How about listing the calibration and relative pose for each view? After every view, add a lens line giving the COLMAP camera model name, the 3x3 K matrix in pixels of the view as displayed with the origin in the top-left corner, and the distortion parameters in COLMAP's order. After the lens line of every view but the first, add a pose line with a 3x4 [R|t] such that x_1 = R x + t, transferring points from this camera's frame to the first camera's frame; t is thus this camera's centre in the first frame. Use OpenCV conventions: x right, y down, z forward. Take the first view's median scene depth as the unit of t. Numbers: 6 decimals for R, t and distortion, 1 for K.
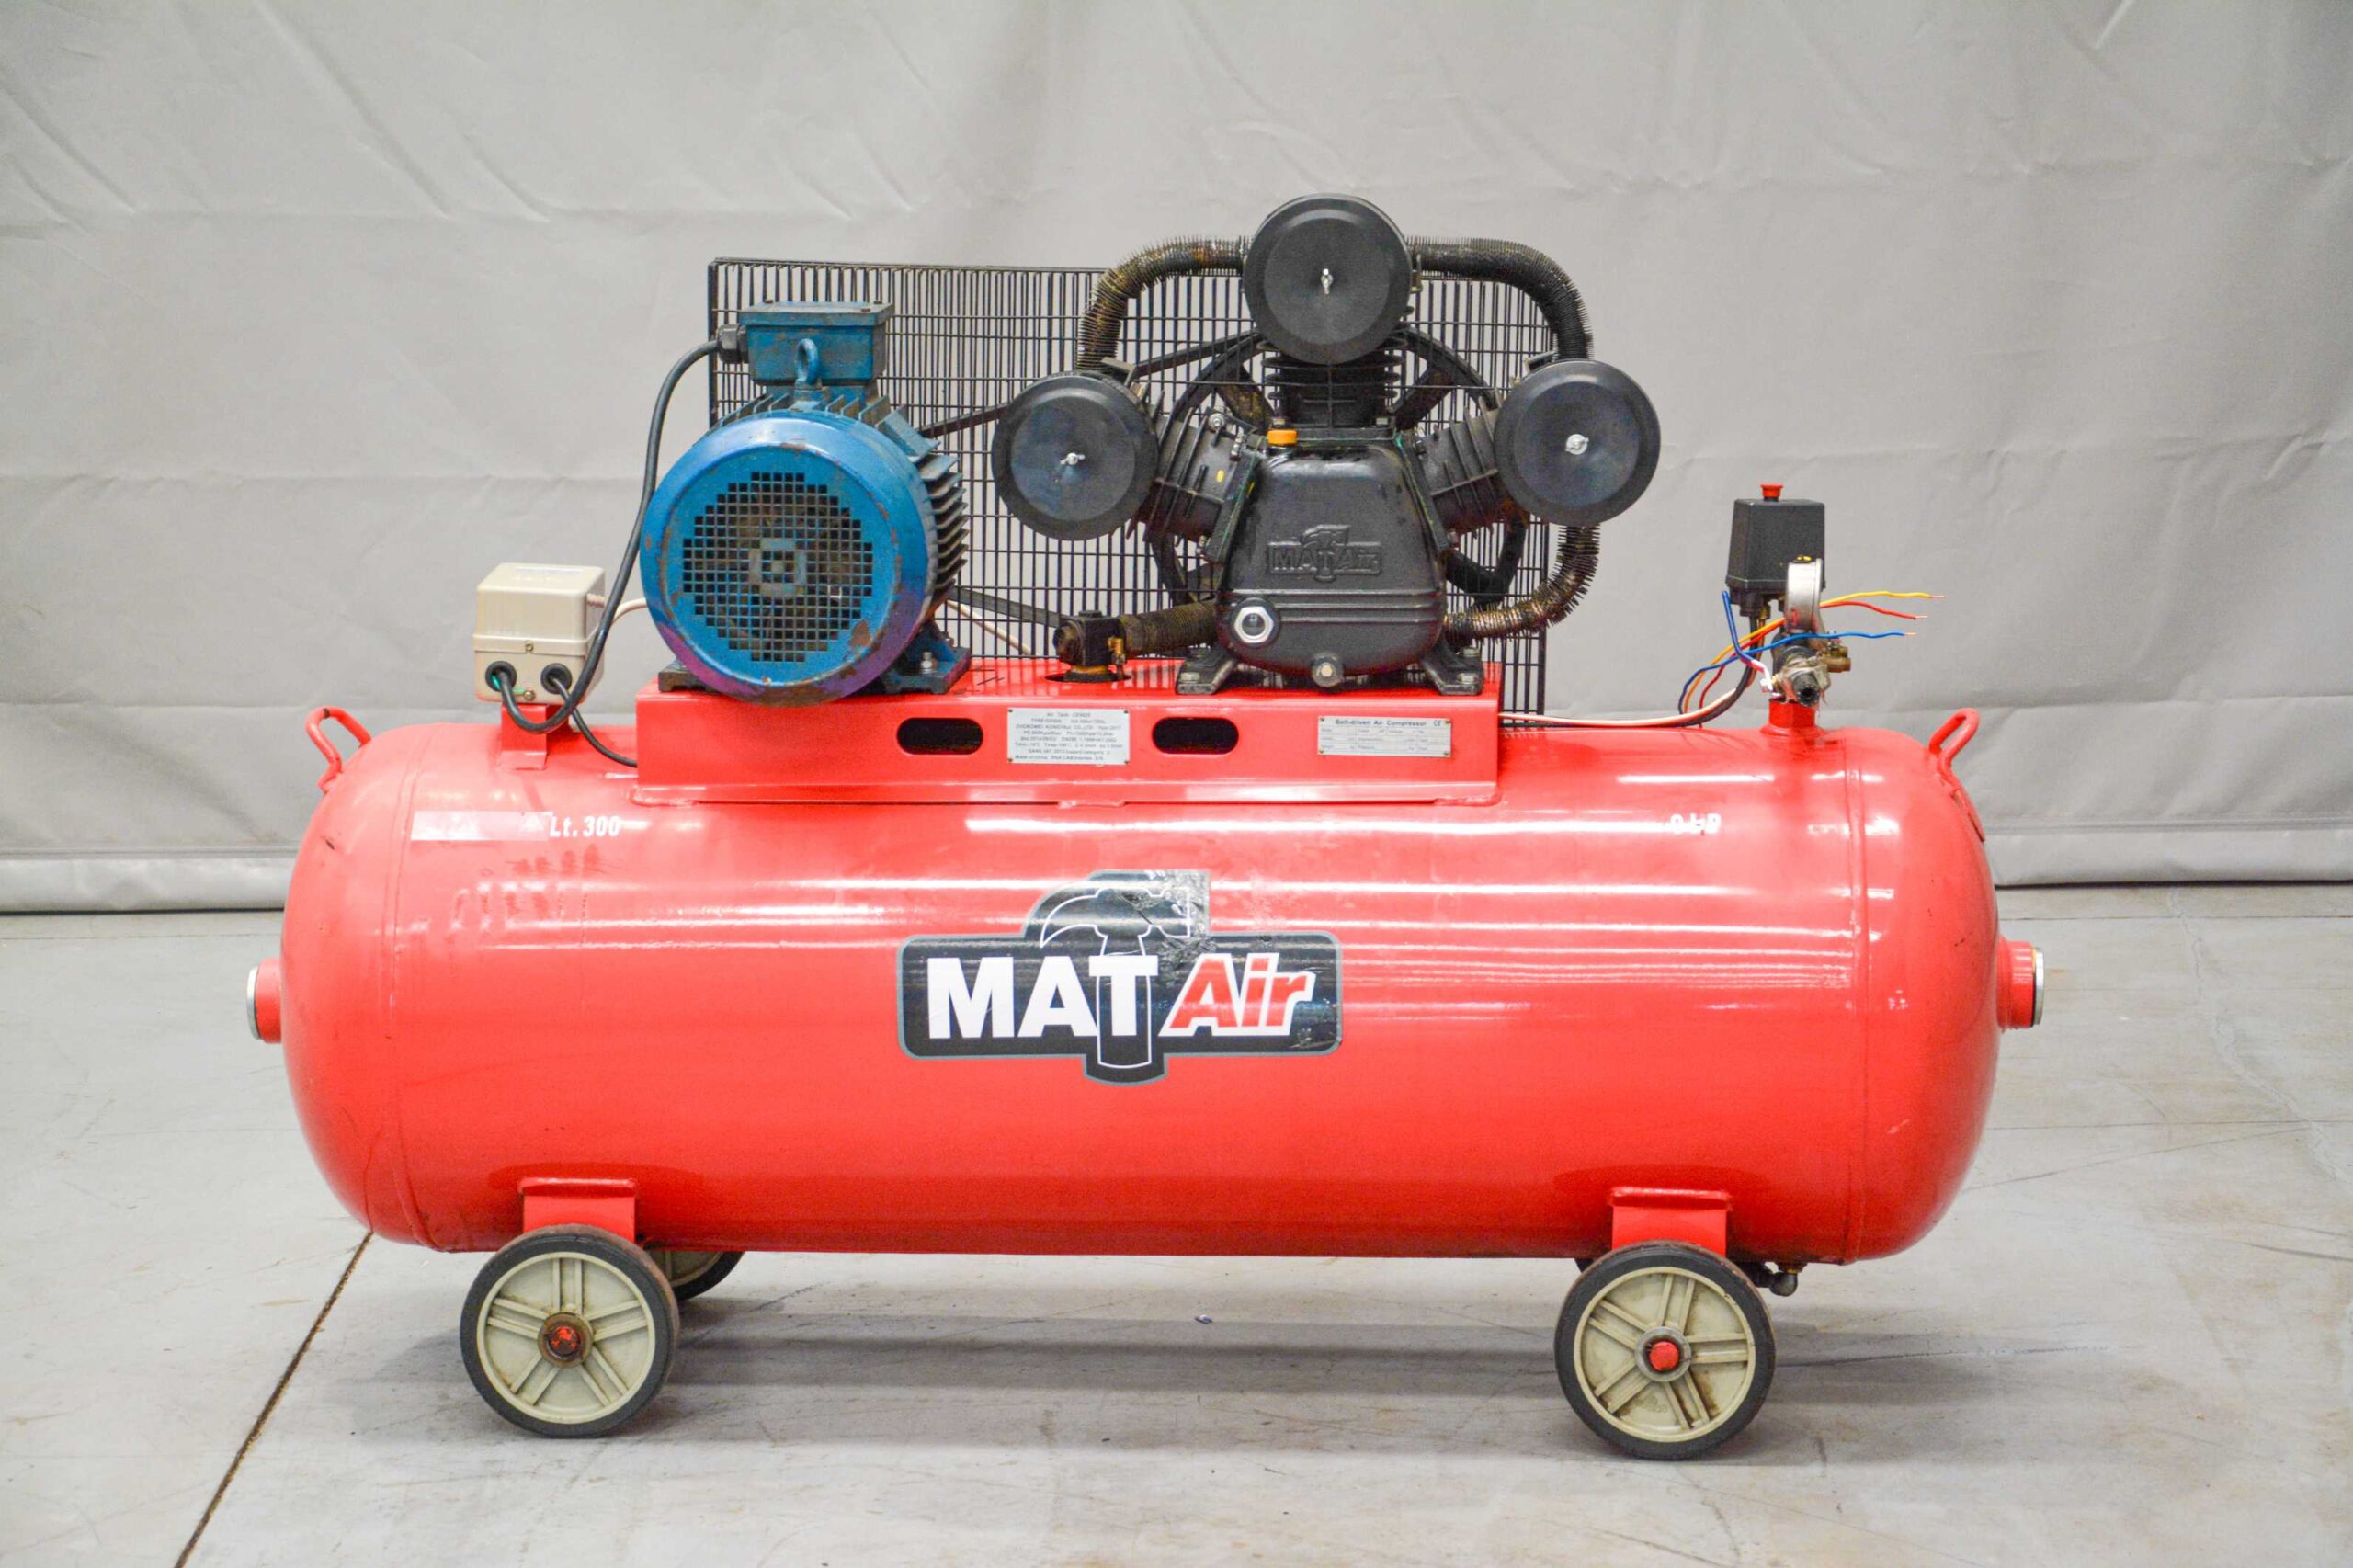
lens RADIAL K [[5629.5, 0, 1235.7], [0, 5629.5, 885.7], [0, 0, 1]] dist [0.575802, 0.000000]
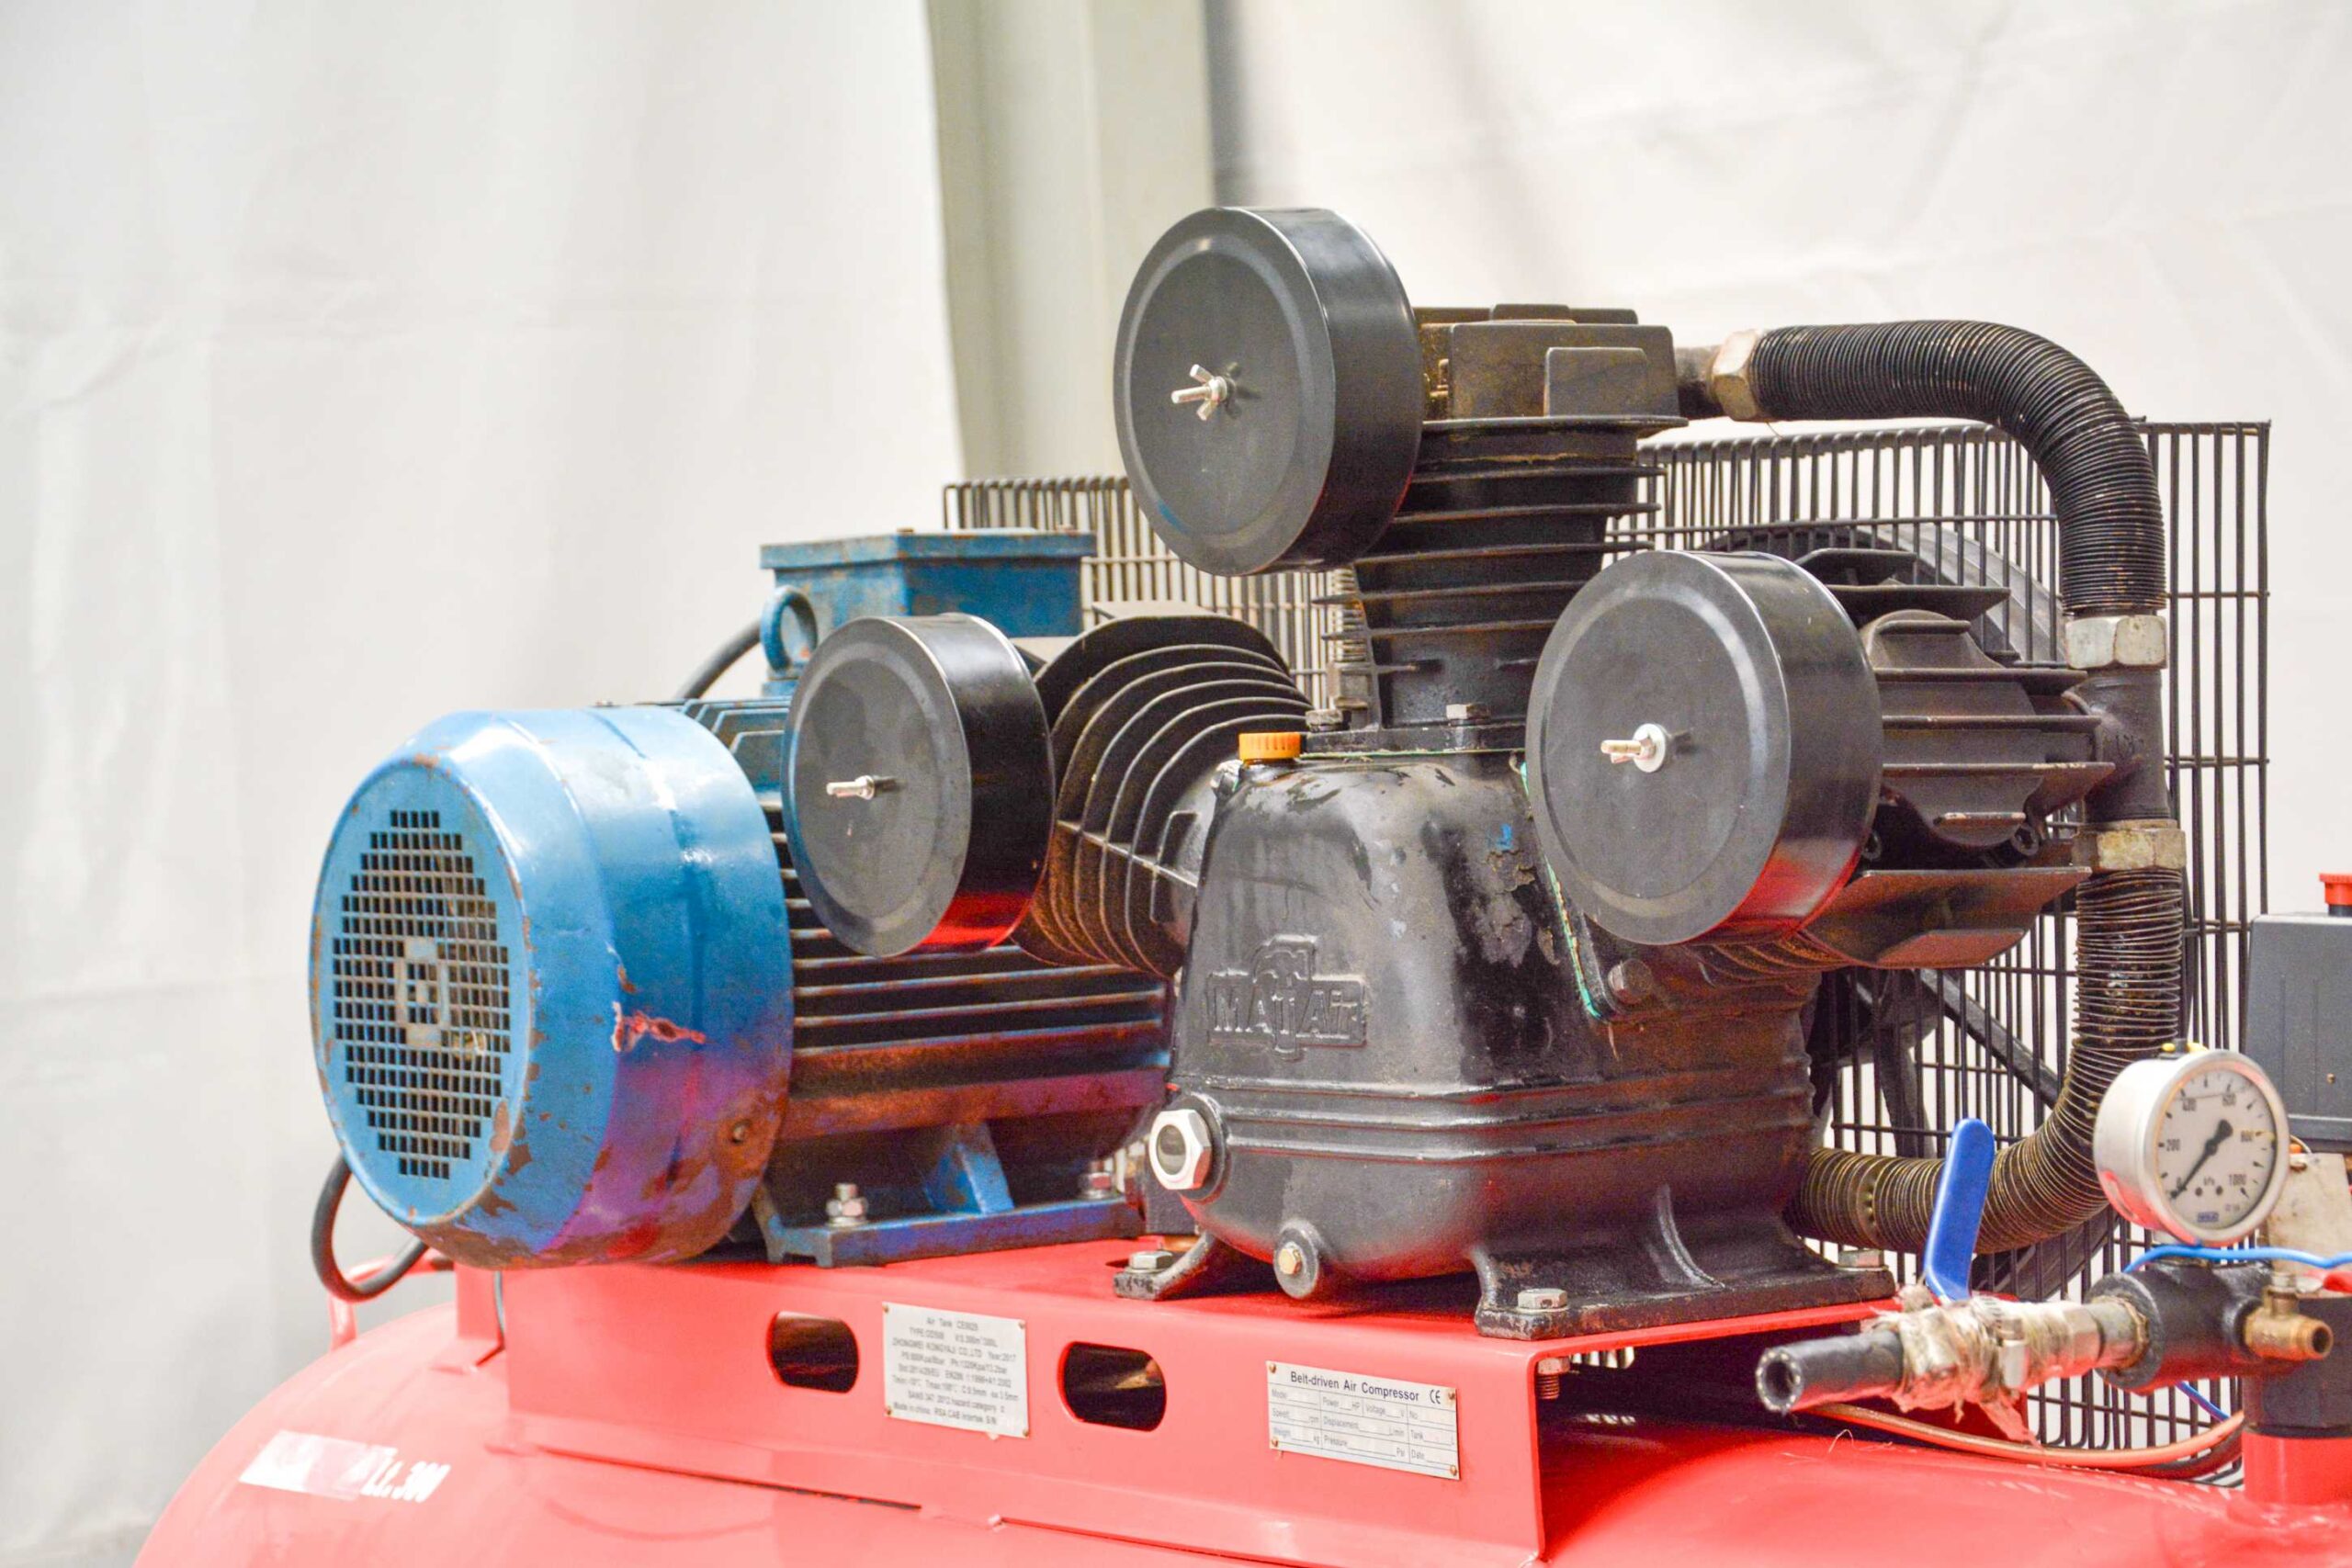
lens RADIAL K [[5626.7, 0, 1133.4], [0, 5626.7, 860.1], [0, 0, 1]] dist [0.575802, 0.000000]
pose [[0.651710, 0.003828, -0.758458, 0.345842], [-0.095858, 0.992384, -0.077359, -0.033624], [0.752386, 0.123120, 0.647114, 0.693692]]
